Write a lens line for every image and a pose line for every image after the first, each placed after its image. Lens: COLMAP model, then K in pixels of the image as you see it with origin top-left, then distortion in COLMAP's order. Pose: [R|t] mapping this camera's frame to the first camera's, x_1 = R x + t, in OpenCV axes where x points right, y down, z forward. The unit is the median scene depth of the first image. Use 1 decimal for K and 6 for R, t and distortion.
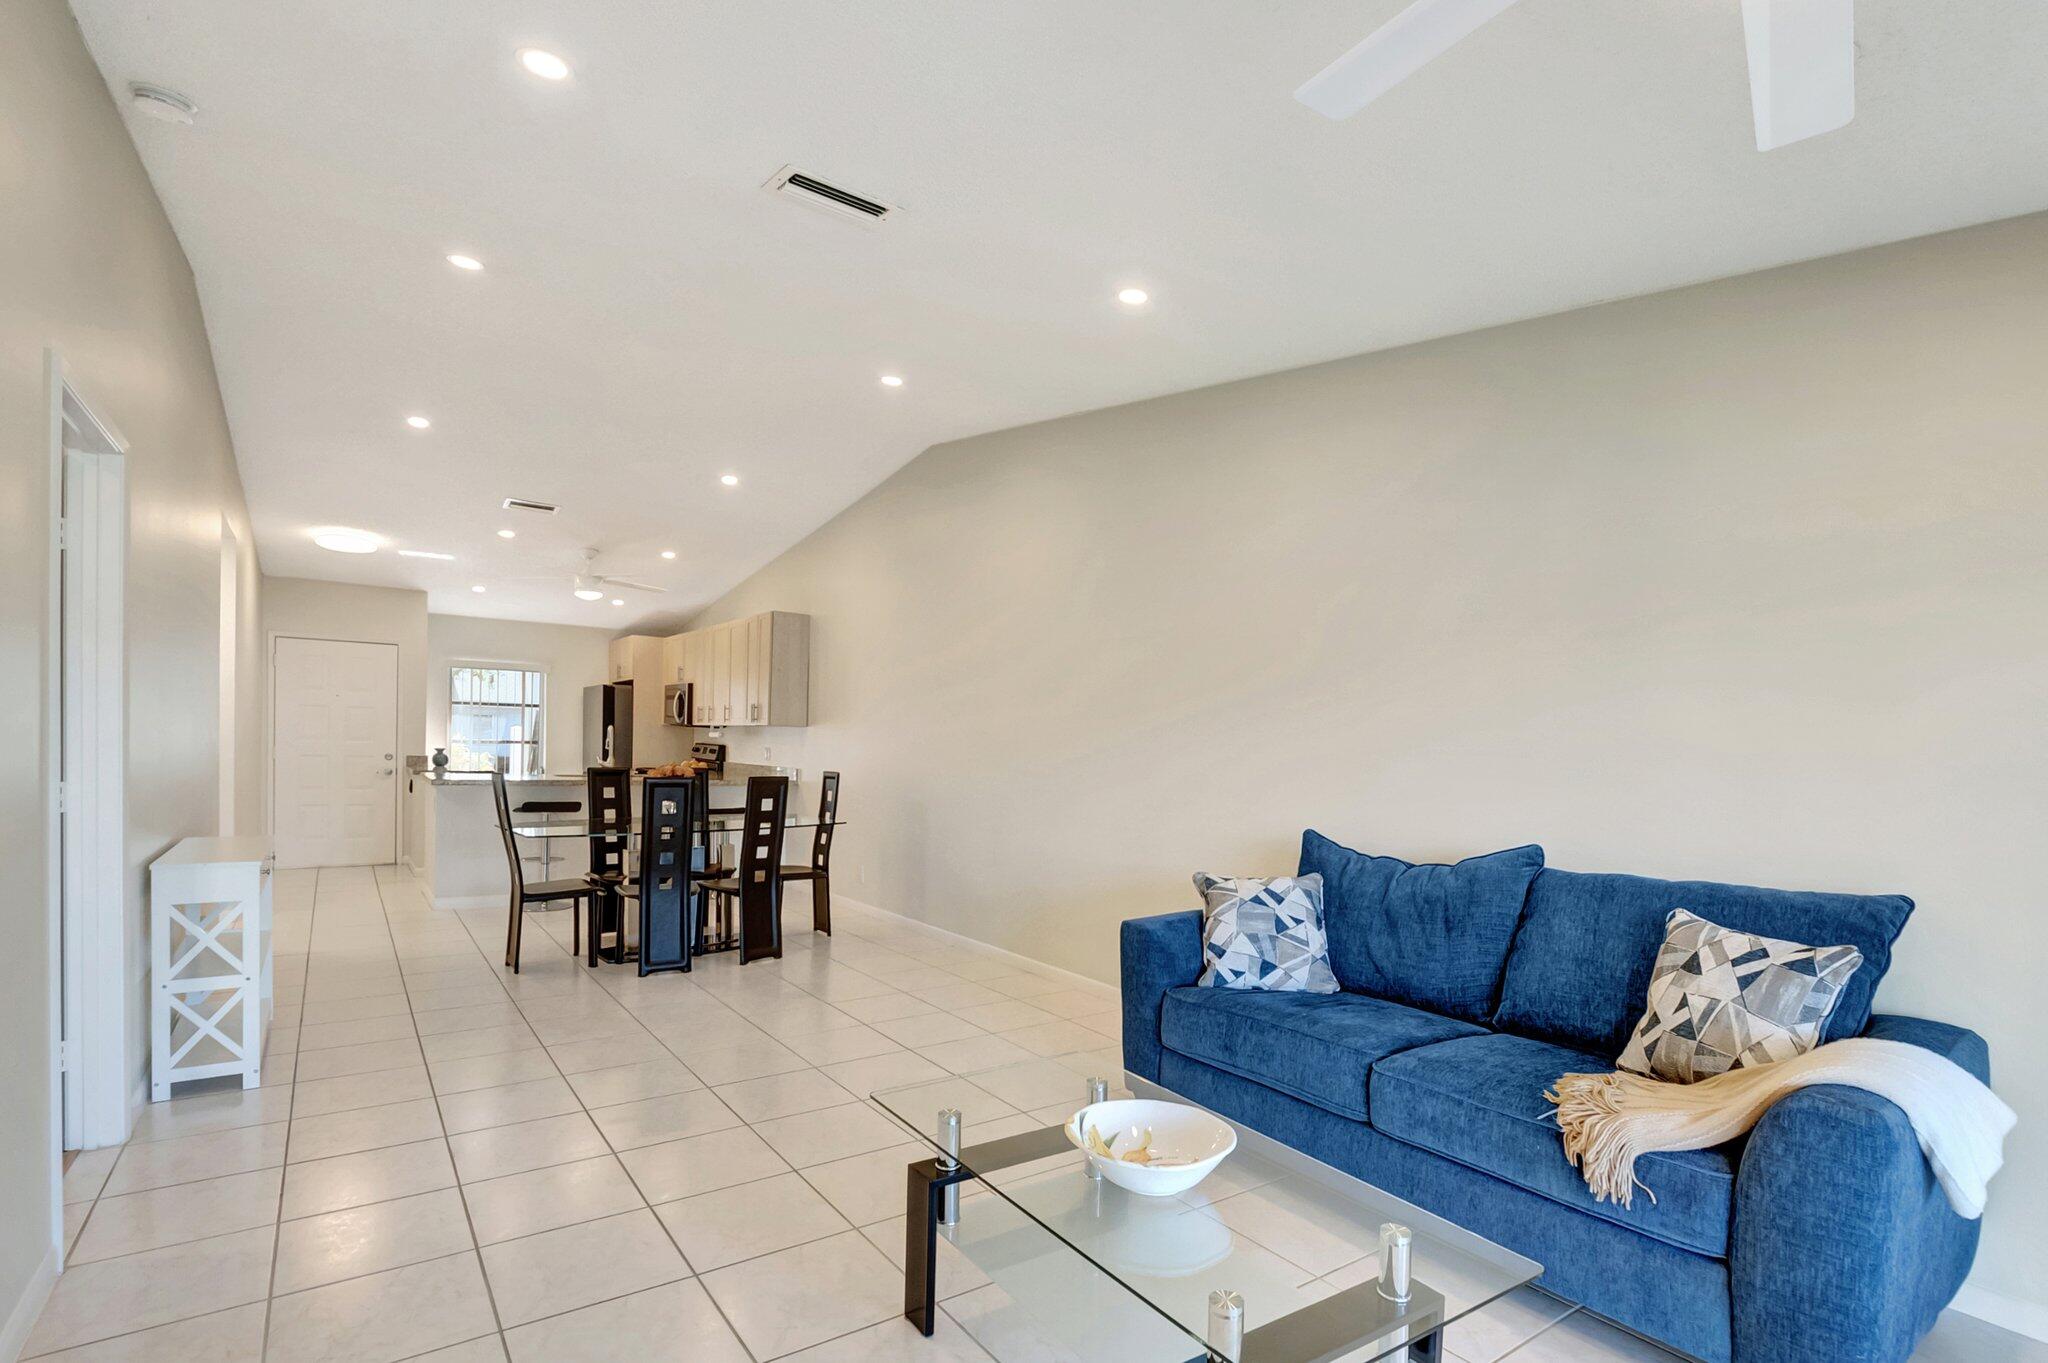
lens RADIAL K [[997.0, 0, 1025.8], [0, 997.0, 704.5], [0, 0, 1]] dist [0.040766, -0.000993]
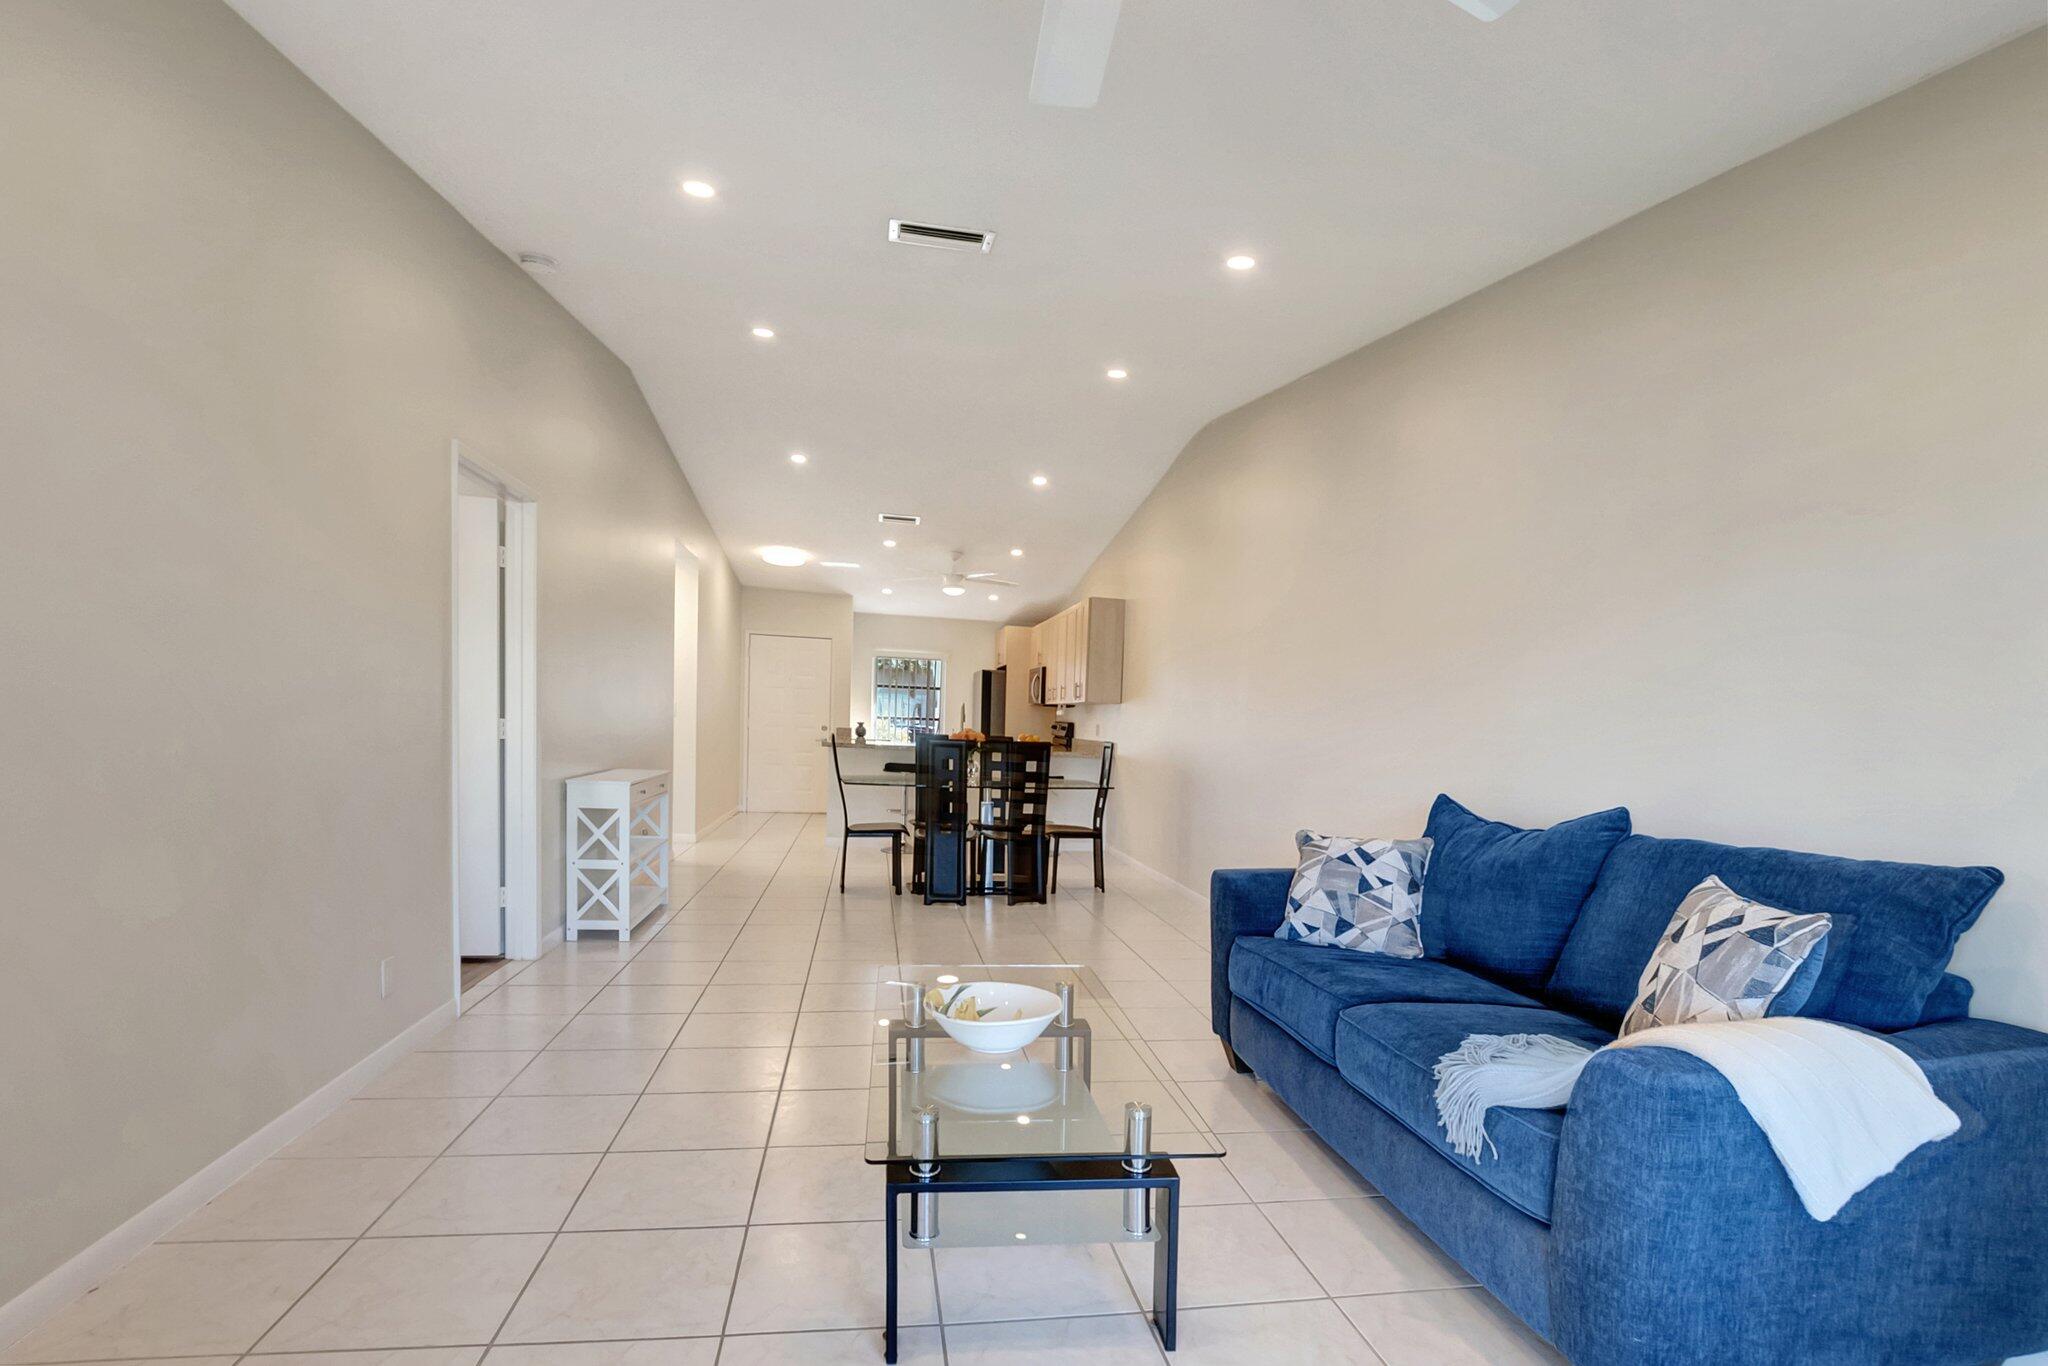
lens RADIAL K [[997.0, 0, 1025.8], [0, 997.0, 706.0], [0, 0, 1]] dist [0.040766, -0.000993]
pose [[0.900536, 0.003681, -0.434766, 0.210432], [-0.000219, 0.999968, 0.008012, 0.022572], [0.434782, -0.007120, 0.900508, -0.005341]]
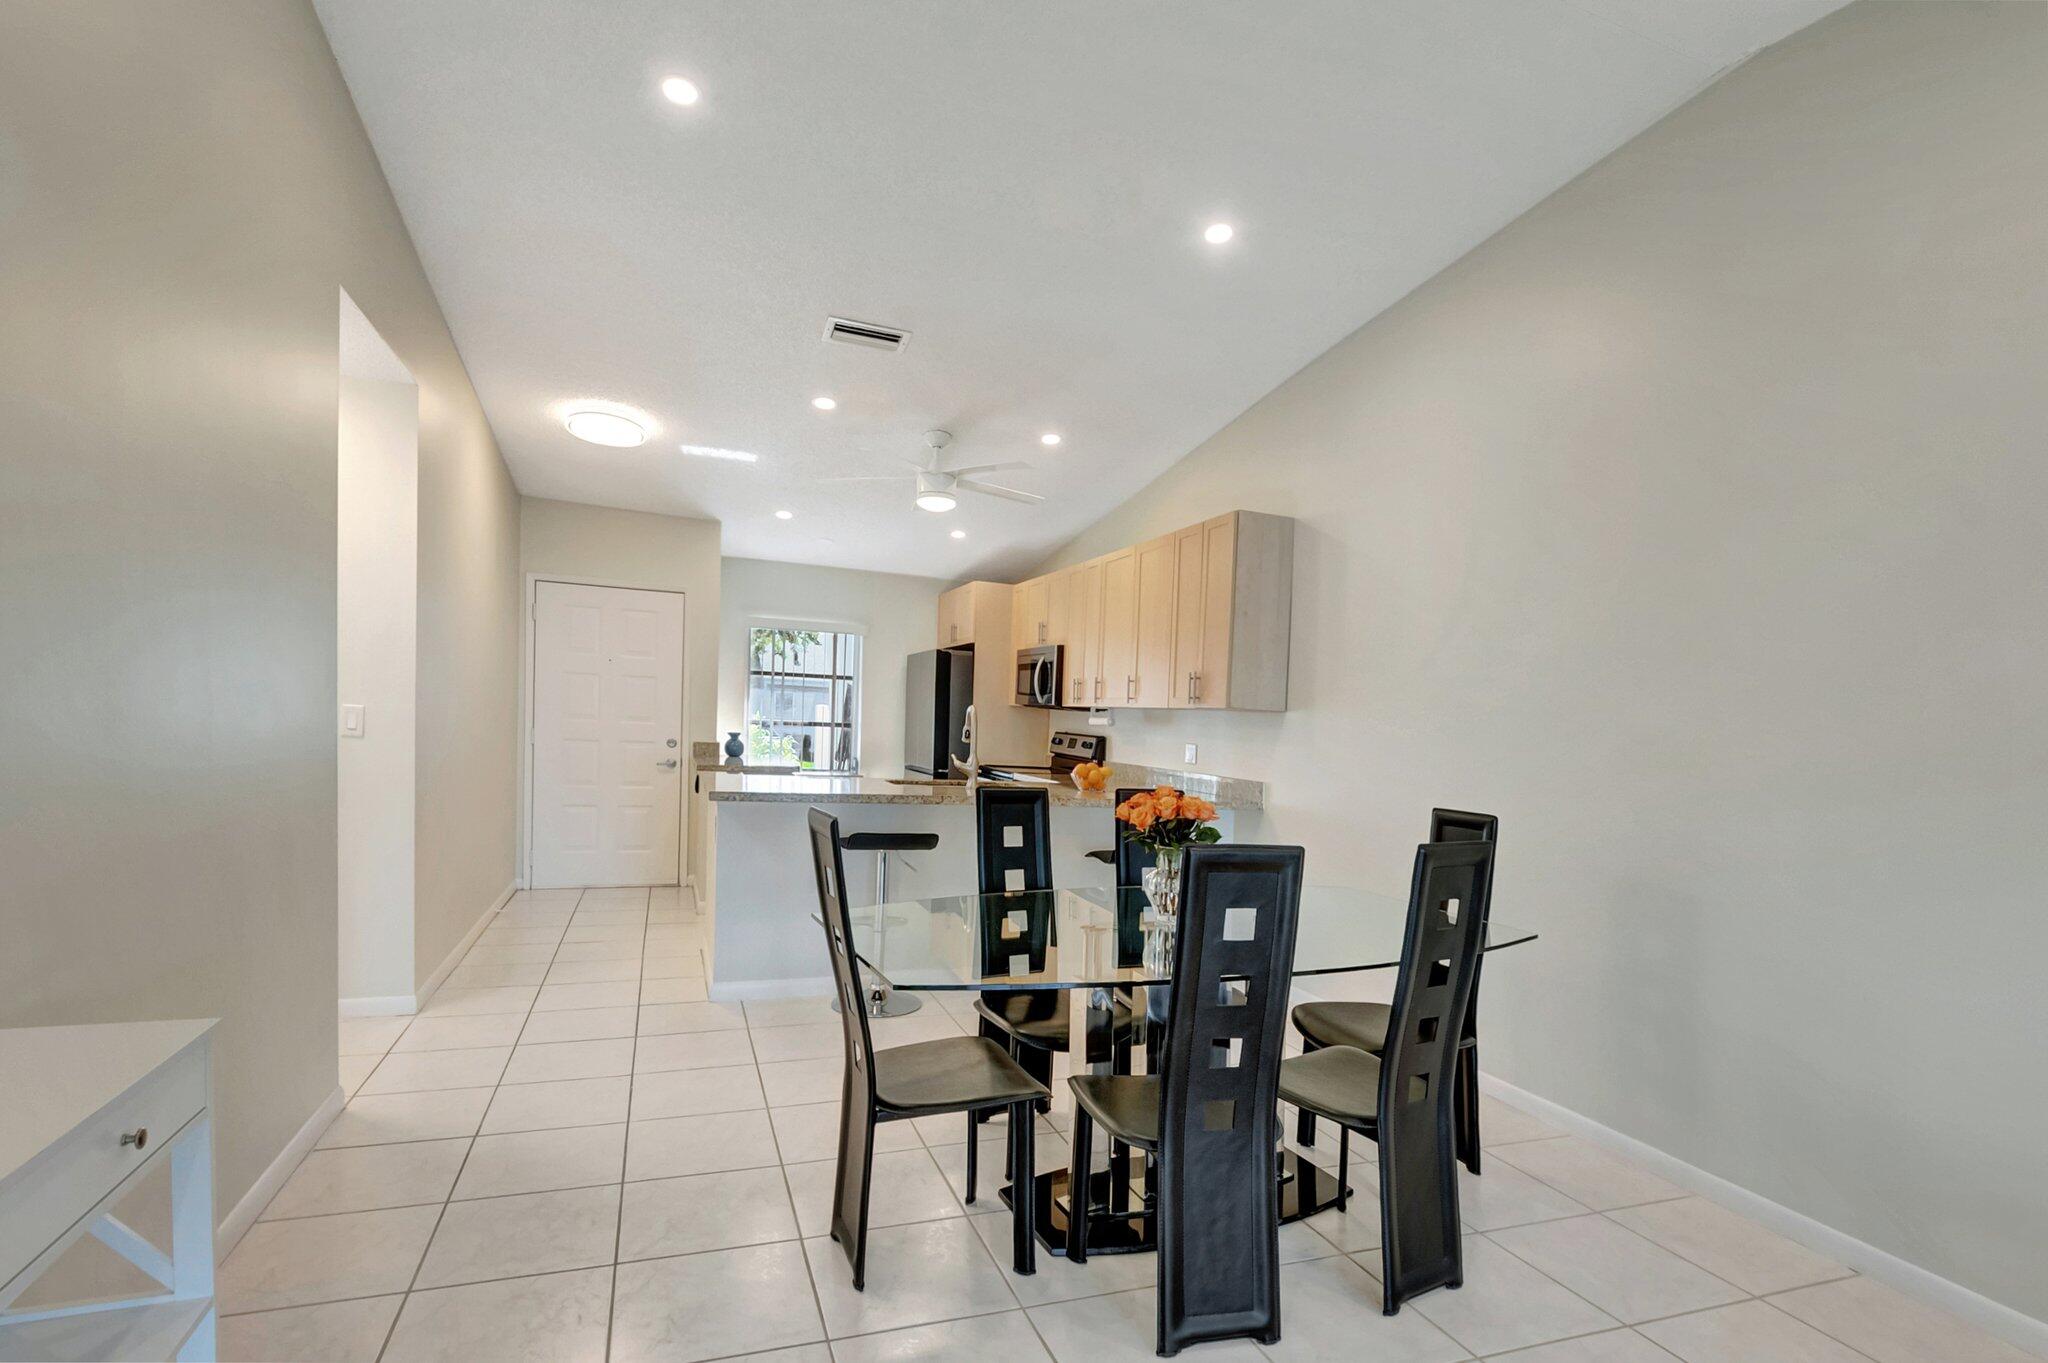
lens RADIAL K [[937.7, 0, 1047.2], [0, 937.7, 704.5], [0, 0, 1]] dist [0.000764, -0.000198]
pose [[0.975842, 0.013049, -0.218086, -0.338939], [-0.010215, 0.999848, 0.014118, 0.017454], [0.218237, -0.011549, 0.975827, 0.624321]]
